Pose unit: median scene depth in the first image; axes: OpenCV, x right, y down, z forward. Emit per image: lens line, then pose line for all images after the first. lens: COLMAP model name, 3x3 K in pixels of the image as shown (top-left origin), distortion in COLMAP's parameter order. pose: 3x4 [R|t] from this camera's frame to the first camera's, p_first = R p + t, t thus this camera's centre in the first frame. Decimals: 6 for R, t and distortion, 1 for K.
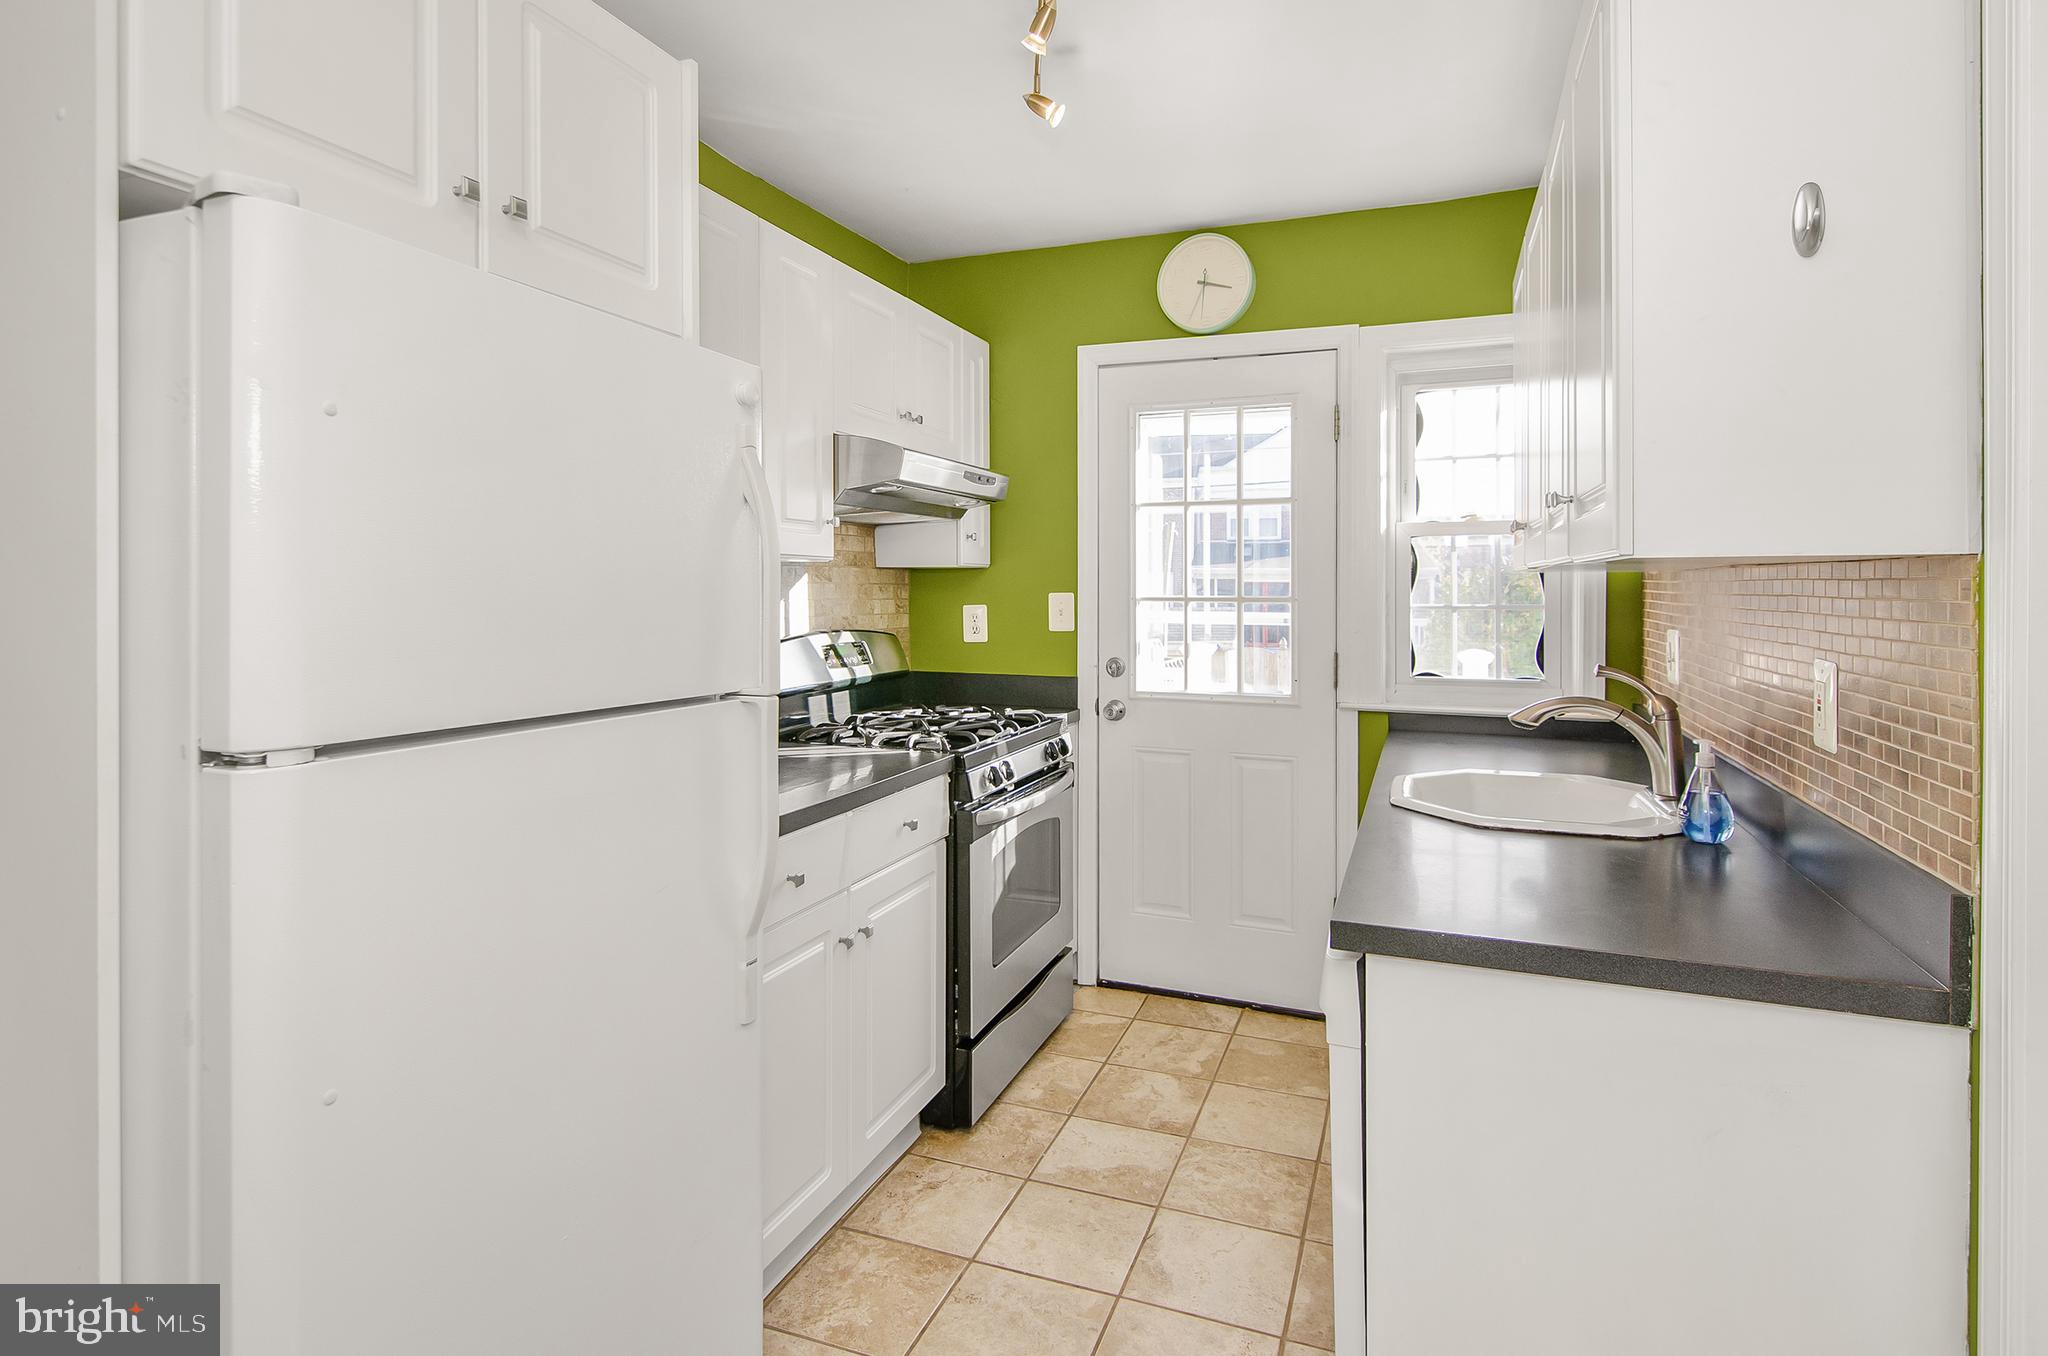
lens RADIAL K [[1047.7, 0, 1052.3], [0, 1047.7, 582.8], [0, 0, 1]] dist [-0.005113, -0.006007]
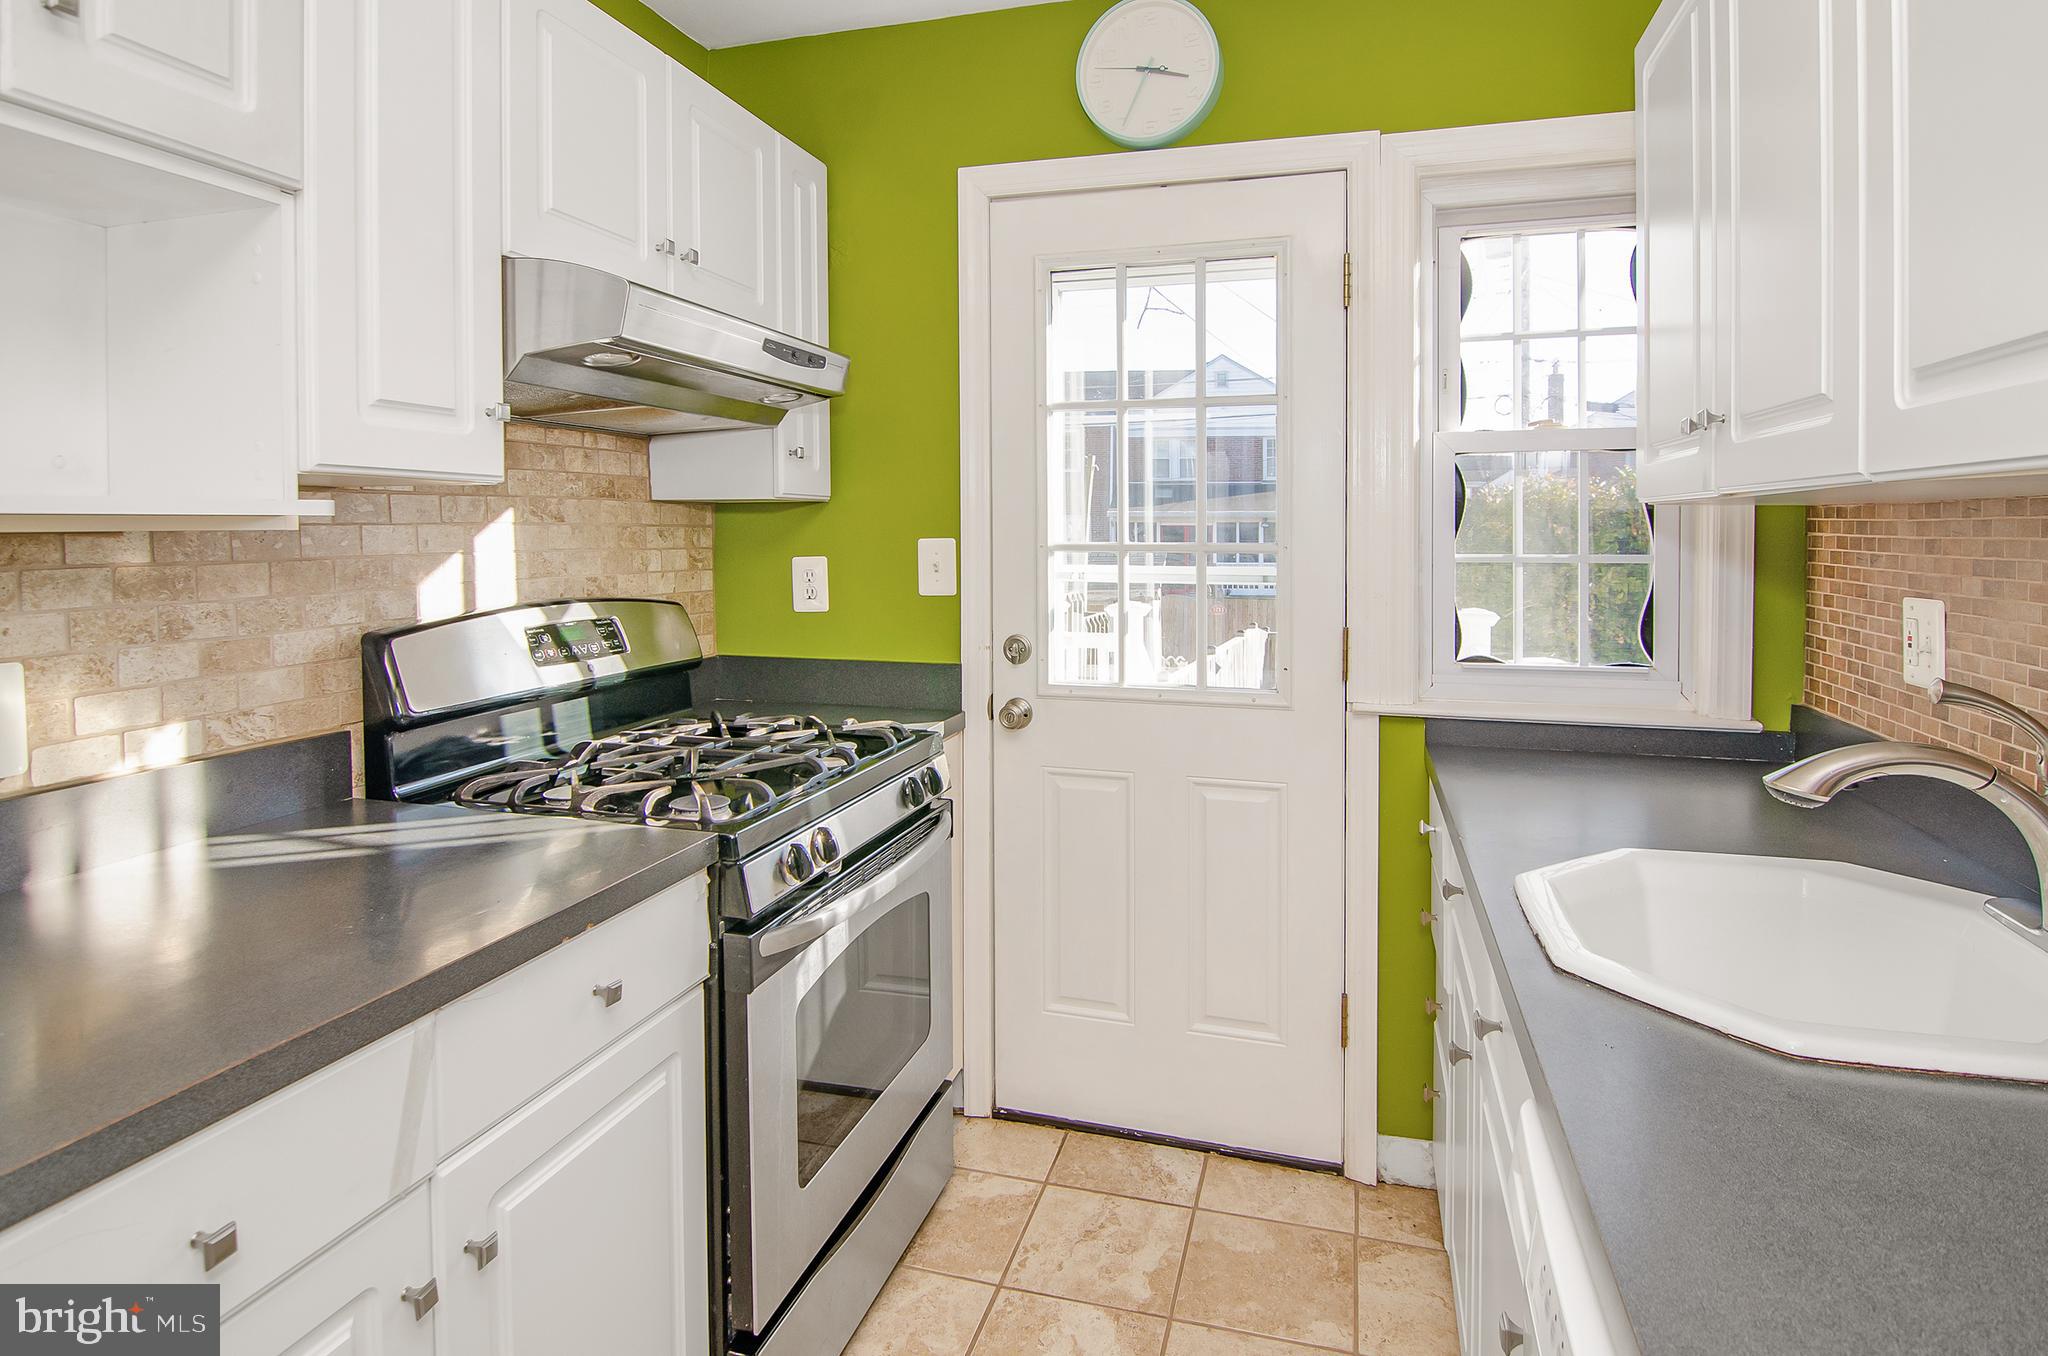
lens RADIAL K [[1047.7, 0, 1073.7], [0, 1047.7, 530.0], [0, 0, 1]] dist [-0.005113, -0.006007]
pose [[0.994951, -0.002182, 0.100335, 0.032207], [0.001573, 0.999980, 0.006140, 0.000298], [-0.100347, -0.005951, 0.994935, 0.362860]]
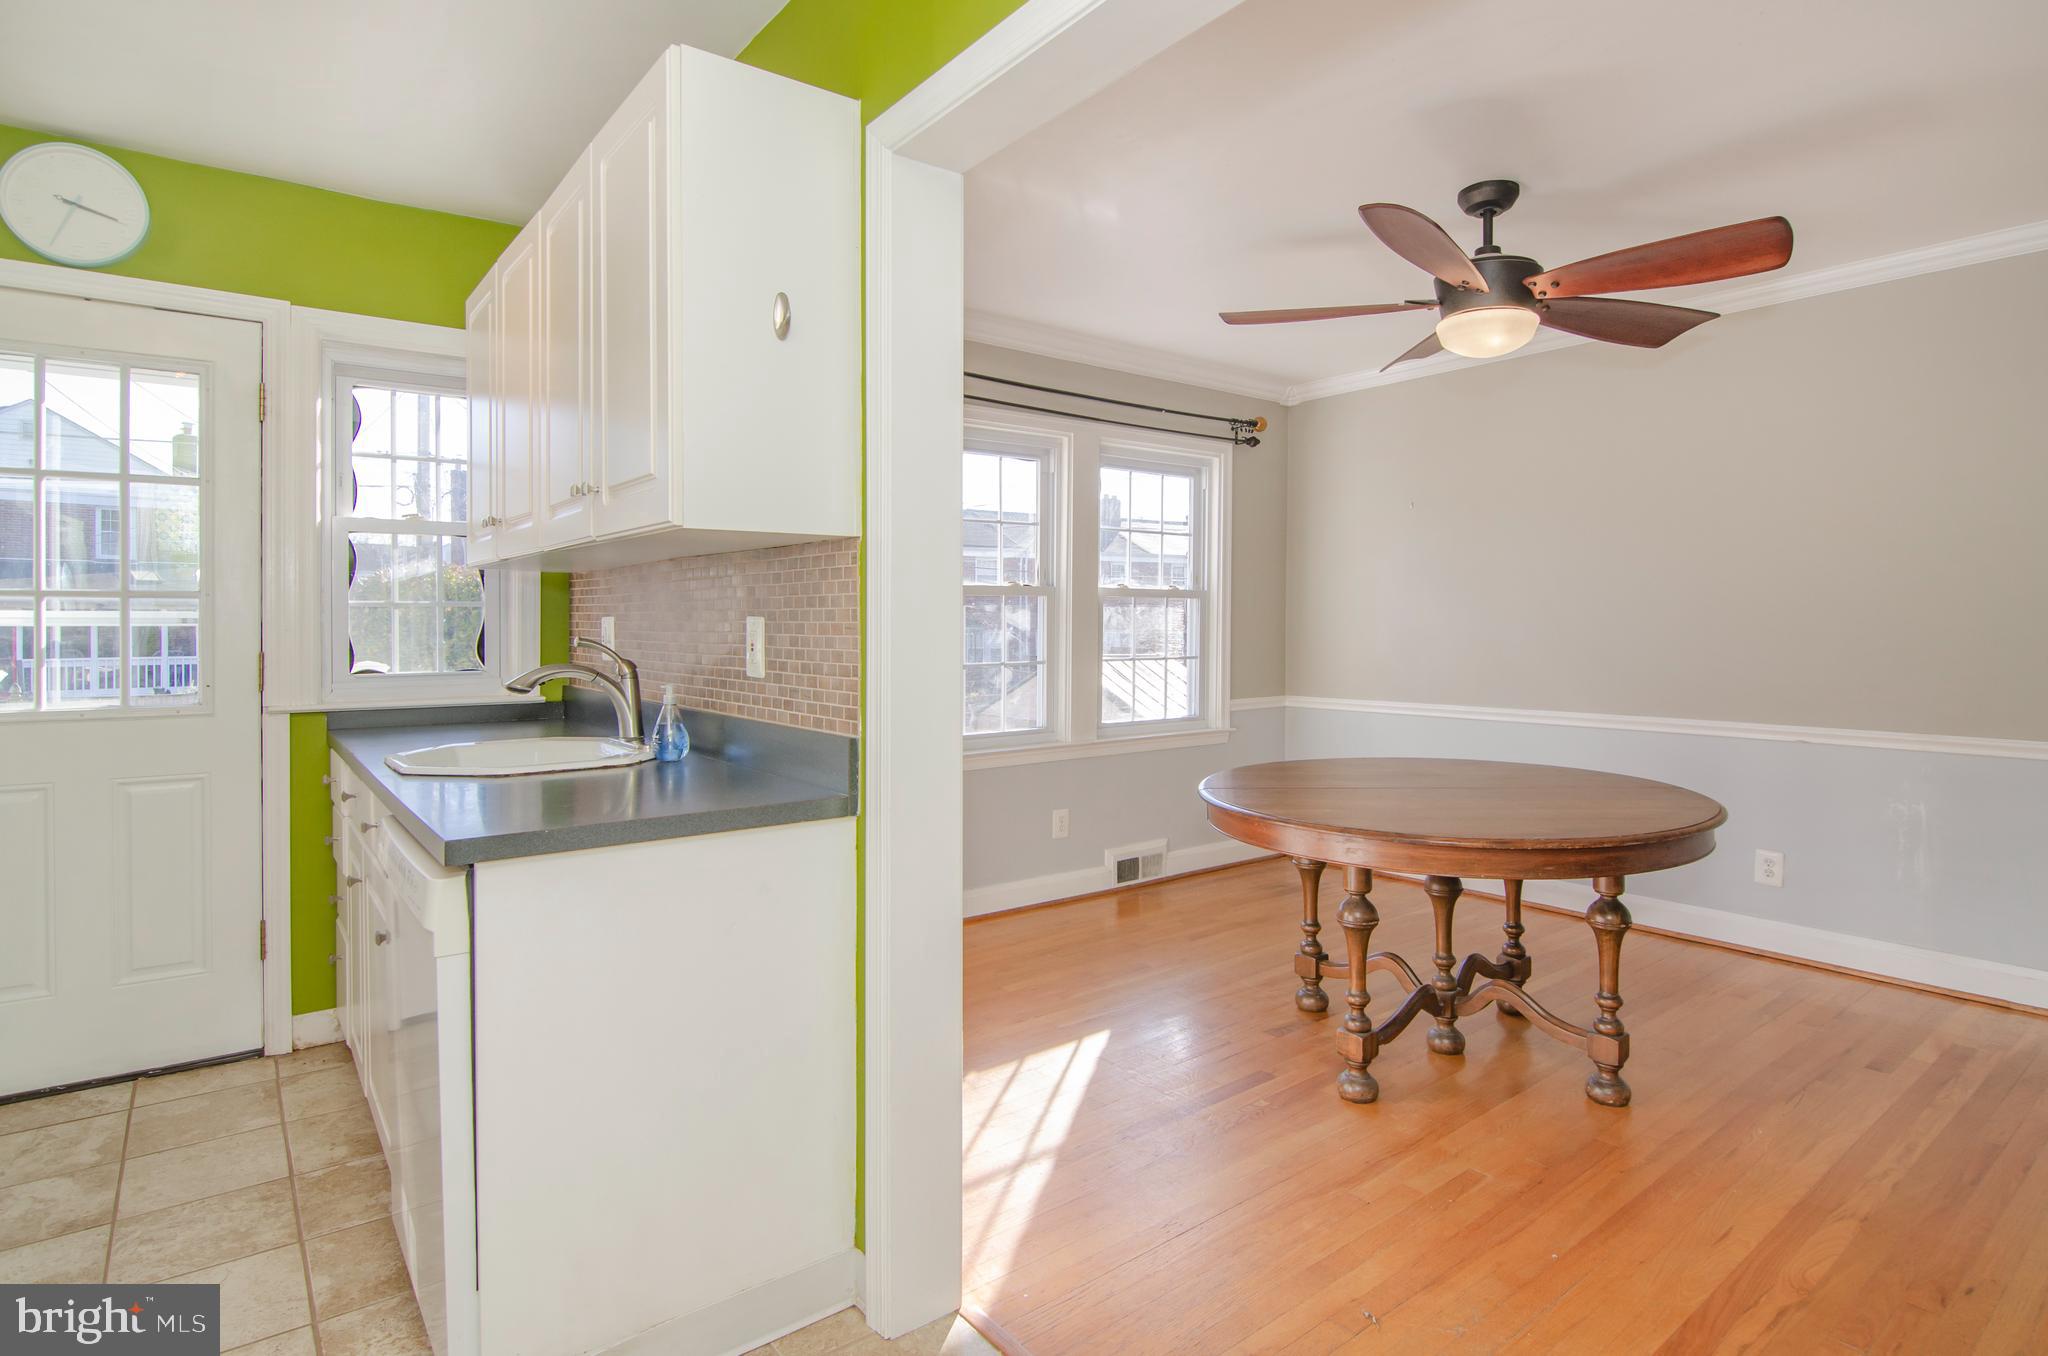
lens RADIAL K [[1047.7, 0, 1020.4], [0, 1047.7, 623.6], [0, 0, 1]] dist [-0.005113, -0.006007]
pose [[0.525118, -0.006204, 0.851007, -0.163127], [0.002322, 0.999980, 0.005857, 0.038076], [-0.851026, -0.001099, 0.525122, -0.050193]]
